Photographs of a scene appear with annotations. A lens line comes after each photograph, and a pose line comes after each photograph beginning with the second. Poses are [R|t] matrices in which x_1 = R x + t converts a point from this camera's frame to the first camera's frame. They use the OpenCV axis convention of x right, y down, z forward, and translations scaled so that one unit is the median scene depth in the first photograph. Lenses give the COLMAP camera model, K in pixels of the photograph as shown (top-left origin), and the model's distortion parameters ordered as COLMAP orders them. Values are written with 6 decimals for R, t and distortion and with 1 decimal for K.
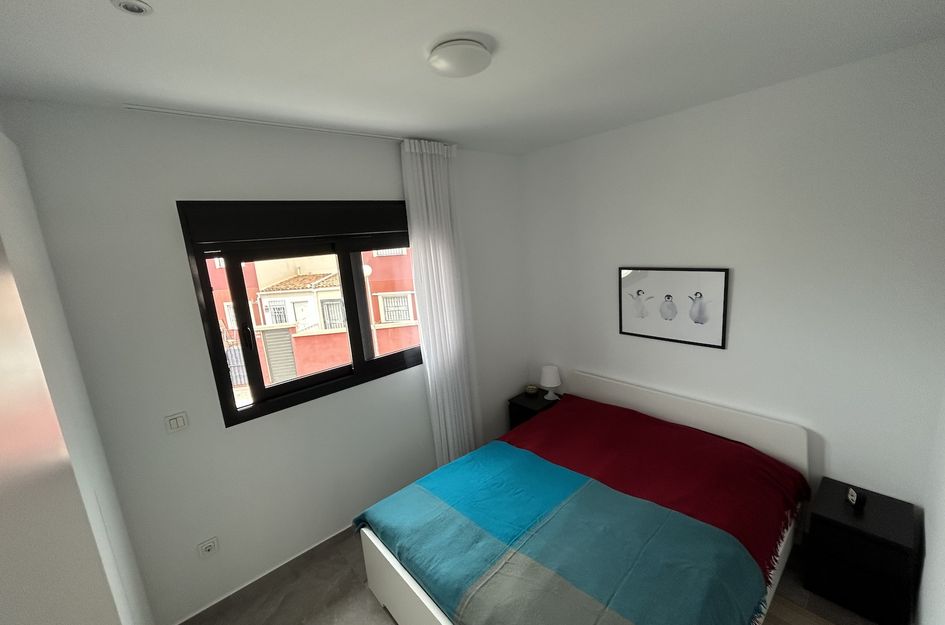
lens RADIAL K [[380.1, 0, 472.5], [0, 380.1, 312.5], [0, 0, 1]] dist [0.001210, 0.000386]
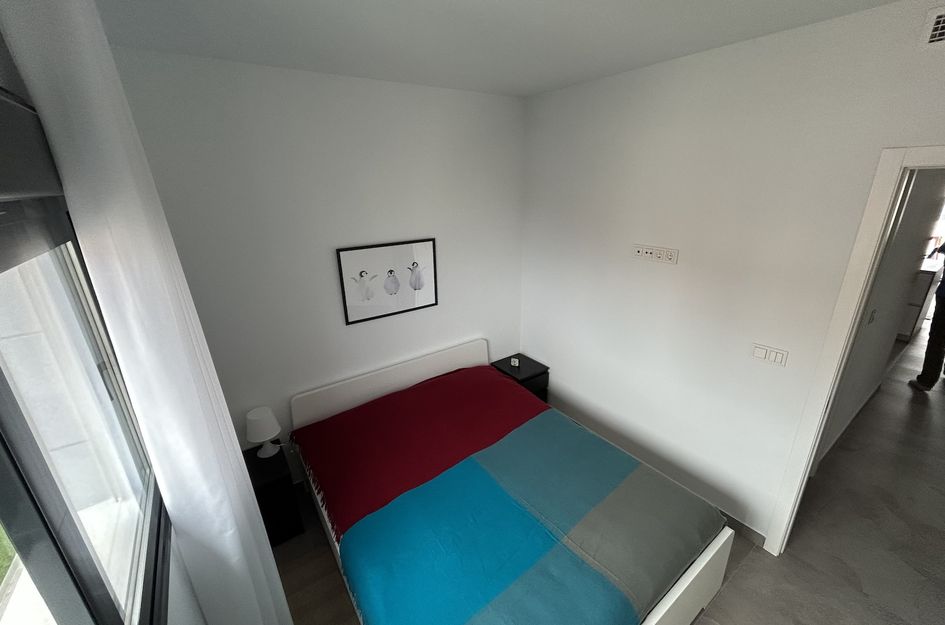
lens RADIAL K [[380.1, 0, 472.5], [0, 380.1, 312.5], [0, 0, 1]] dist [0.001210, 0.000386]
pose [[0.103721, -0.251330, 0.962328, -0.472505], [0.211570, 0.950978, 0.225562, -0.122768], [-0.971844, 0.180204, 0.151811, 0.664265]]
